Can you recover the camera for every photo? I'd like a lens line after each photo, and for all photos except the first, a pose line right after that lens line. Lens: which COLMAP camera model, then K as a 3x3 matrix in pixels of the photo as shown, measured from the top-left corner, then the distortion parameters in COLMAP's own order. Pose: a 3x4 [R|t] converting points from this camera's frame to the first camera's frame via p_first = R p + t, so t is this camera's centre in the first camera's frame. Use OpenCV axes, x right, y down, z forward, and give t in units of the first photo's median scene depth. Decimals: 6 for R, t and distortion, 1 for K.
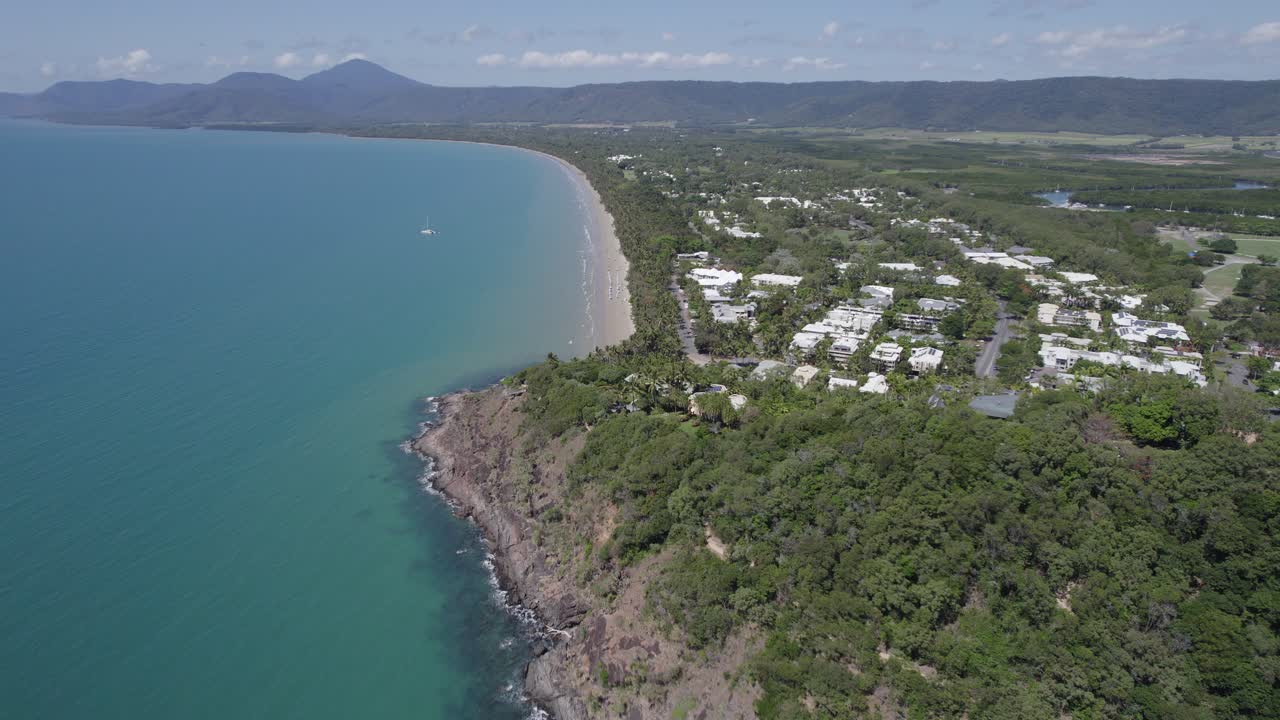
lens RADIAL K [[828.4, 0, 644.1], [0, 828.4, 363.0], [0, 0, 1]] dist [-0.074540, 0.071527]
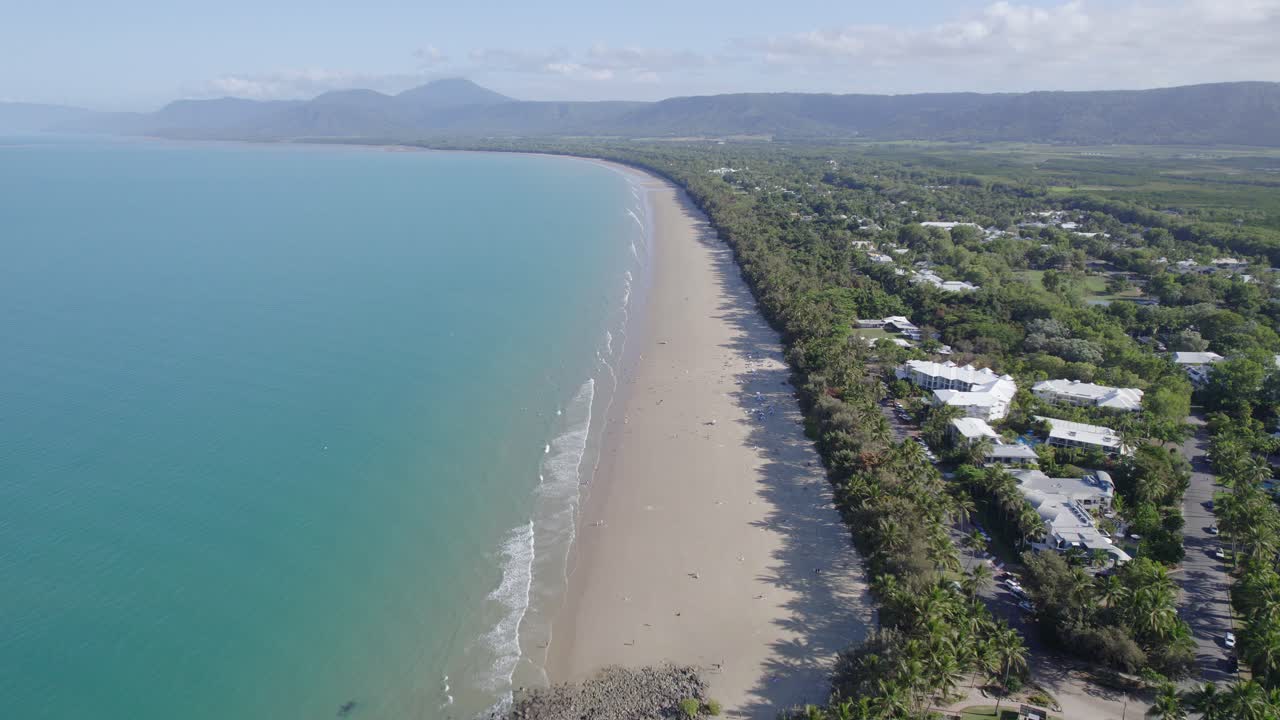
lens RADIAL K [[828.4, 0, 644.1], [0, 828.4, 363.0], [0, 0, 1]] dist [-0.074540, 0.071527]
pose [[0.994733, 0.025199, -0.099358, -0.064864], [-0.027011, 0.999492, -0.016933, -0.100580], [0.098881, 0.019528, 0.994908, 0.444938]]
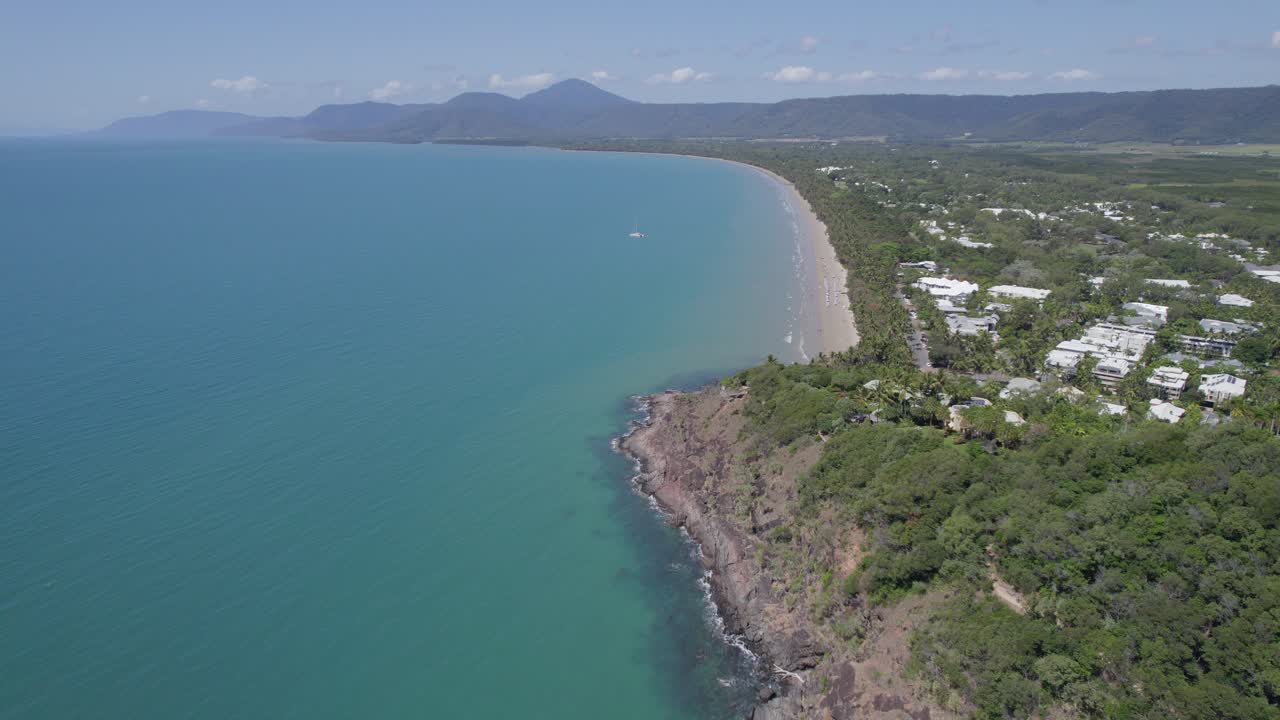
lens RADIAL K [[828.4, 0, 644.1], [0, 828.4, 363.0], [0, 0, 1]] dist [-0.074540, 0.071527]
pose [[0.972066, 0.055519, -0.228047, -0.025849], [-0.059865, 0.998132, -0.012179, 0.010038], [0.226945, 0.025491, 0.973574, 0.049455]]
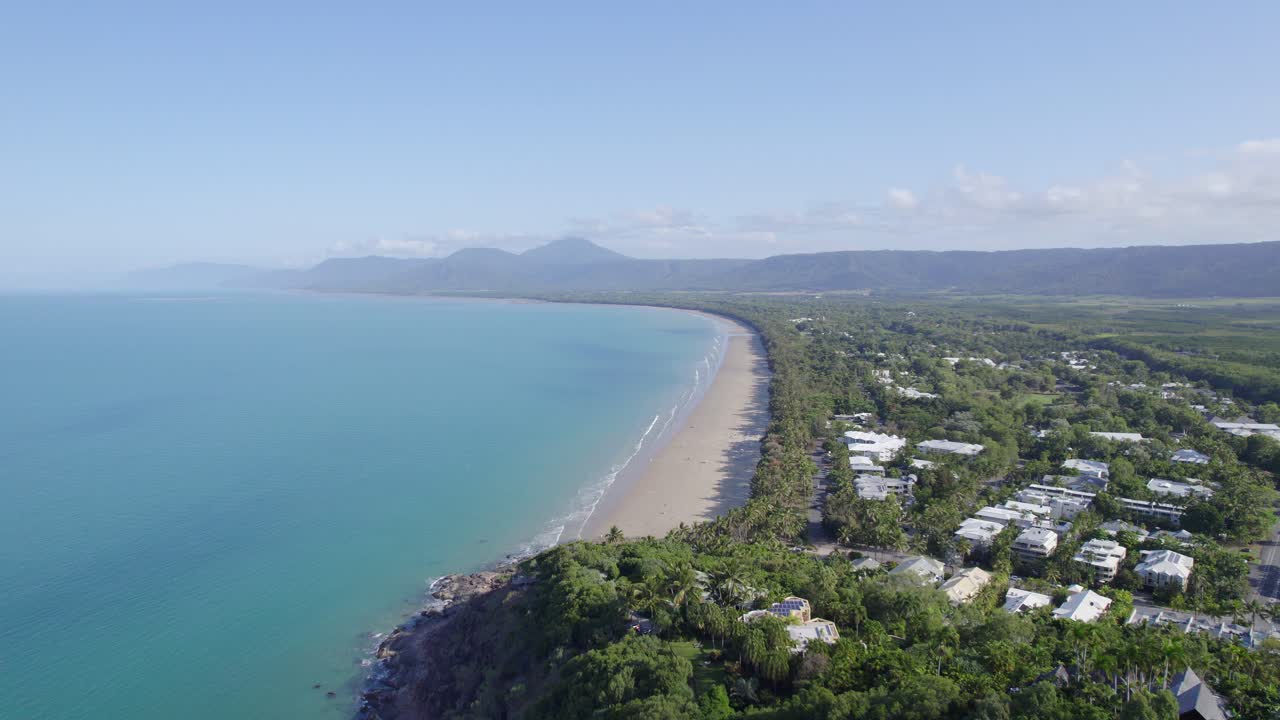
lens RADIAL K [[828.4, 0, 644.1], [0, 828.4, 363.0], [0, 0, 1]] dist [-0.074540, 0.071527]
pose [[0.972351, 0.016911, -0.232913, 0.055101], [-0.063076, 0.979323, -0.192220, -0.010107], [0.224846, 0.201596, 0.953312, 0.161374]]
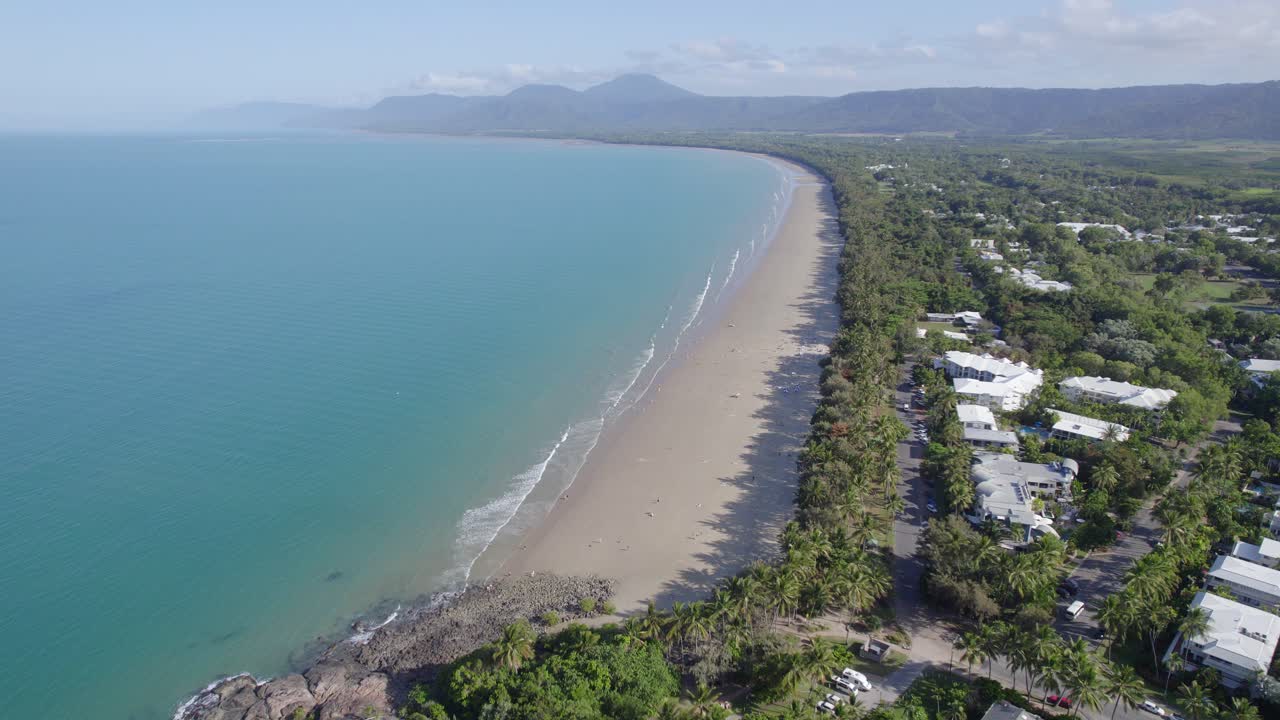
lens RADIAL K [[828.4, 0, 644.1], [0, 828.4, 363.0], [0, 0, 1]] dist [-0.074540, 0.071527]
pose [[0.950261, 0.083291, -0.300112, 0.031640], [-0.087250, 0.996186, 0.000212, -0.090085], [0.298985, 0.025983, 0.953904, 0.414398]]
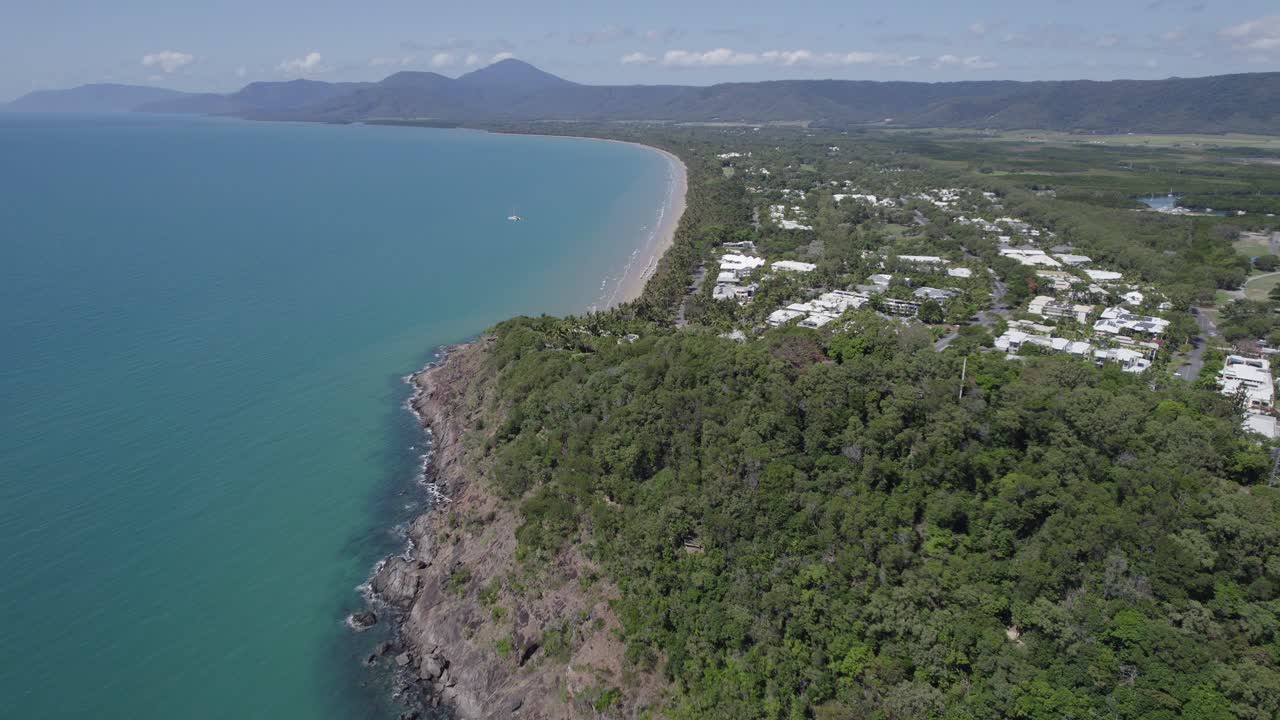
lens RADIAL K [[828.4, 0, 644.1], [0, 828.4, 363.0], [0, 0, 1]] dist [-0.074540, 0.071527]
pose [[0.985557, 0.052176, -0.161104, 0.141815], [-0.051952, 0.998634, 0.005609, 0.028310], [0.161176, 0.002842, 0.986922, -0.091620]]
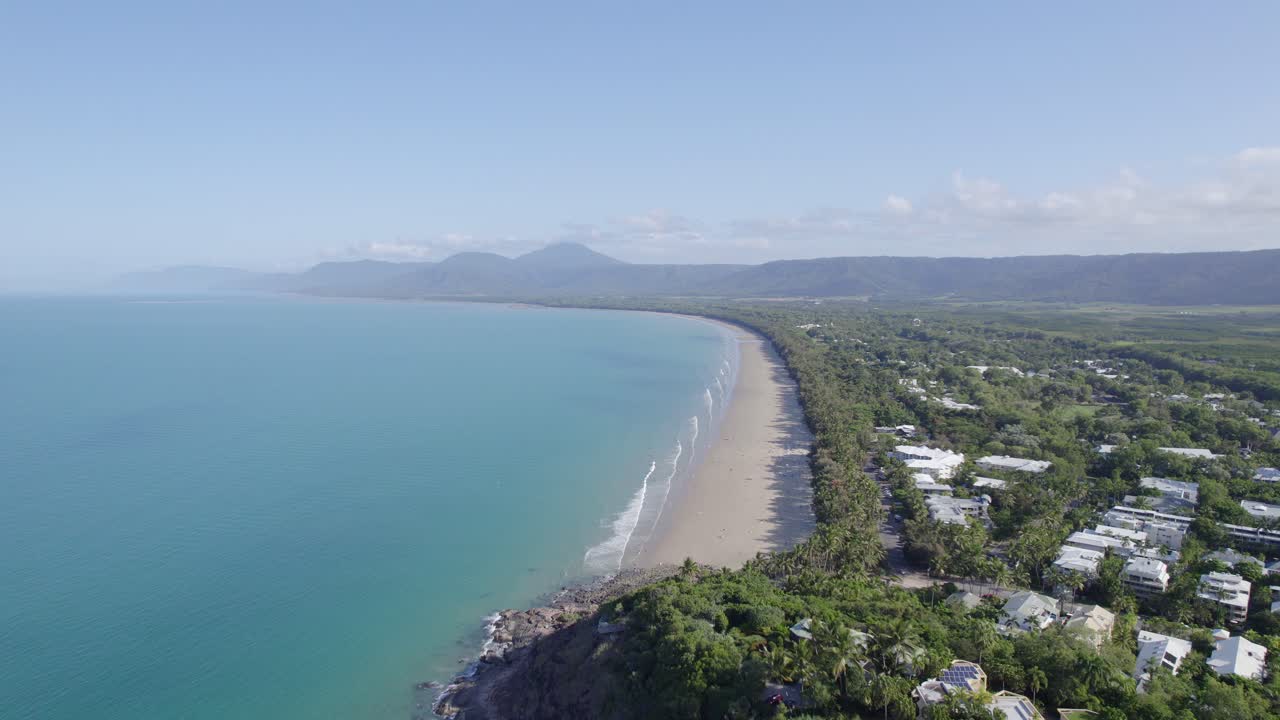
lens RADIAL K [[828.4, 0, 644.1], [0, 828.4, 363.0], [0, 0, 1]] dist [-0.074540, 0.071527]
pose [[0.974113, 0.019032, -0.225261, 0.000476], [-0.065075, 0.977879, -0.198790, -0.020780], [0.216494, 0.208302, 0.953803, 0.195904]]
